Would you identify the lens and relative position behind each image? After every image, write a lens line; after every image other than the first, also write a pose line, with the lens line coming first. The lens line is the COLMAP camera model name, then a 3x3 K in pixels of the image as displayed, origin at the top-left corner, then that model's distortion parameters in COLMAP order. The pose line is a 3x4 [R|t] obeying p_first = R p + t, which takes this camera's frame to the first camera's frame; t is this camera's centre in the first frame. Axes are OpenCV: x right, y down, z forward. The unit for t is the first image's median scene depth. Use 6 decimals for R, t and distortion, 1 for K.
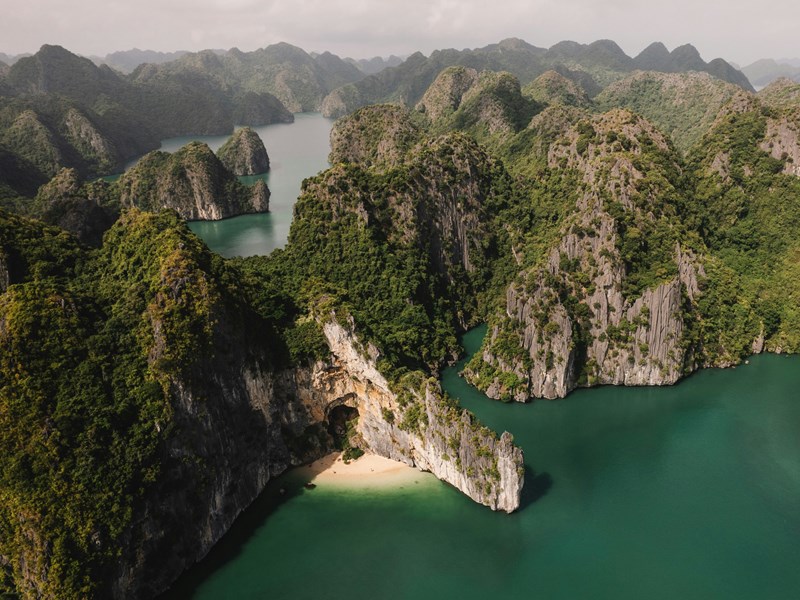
lens RADIAL K [[784.3, 0, 332.5], [0, 784.3, 299.9], [0, 0, 1]] dist [-0.070430, 0.001902]
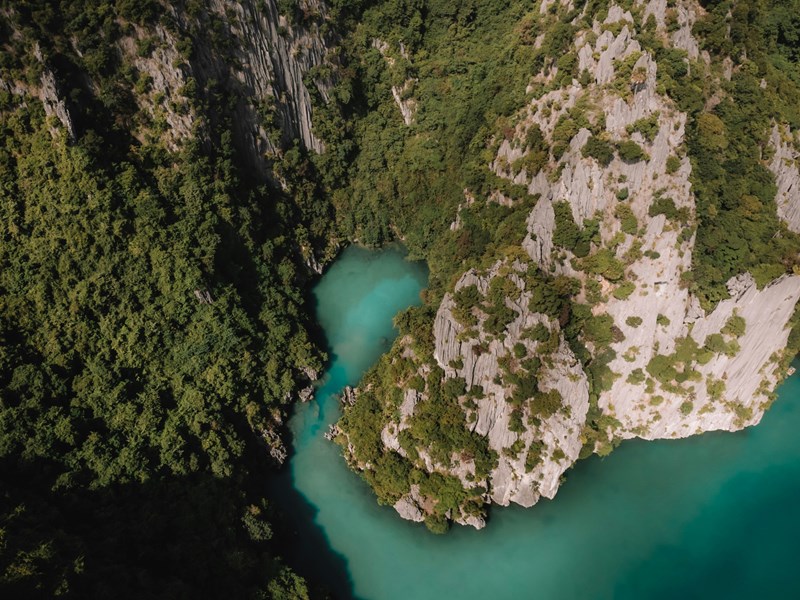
lens RADIAL K [[784.3, 0, 332.5], [0, 784.3, 299.9], [0, 0, 1]] dist [-0.070430, 0.001902]
pose [[0.967029, -0.166242, 0.192919, 0.083510], [0.075058, 0.909945, 0.407879, -0.172733], [-0.243352, -0.379951, 0.892422, 0.583471]]
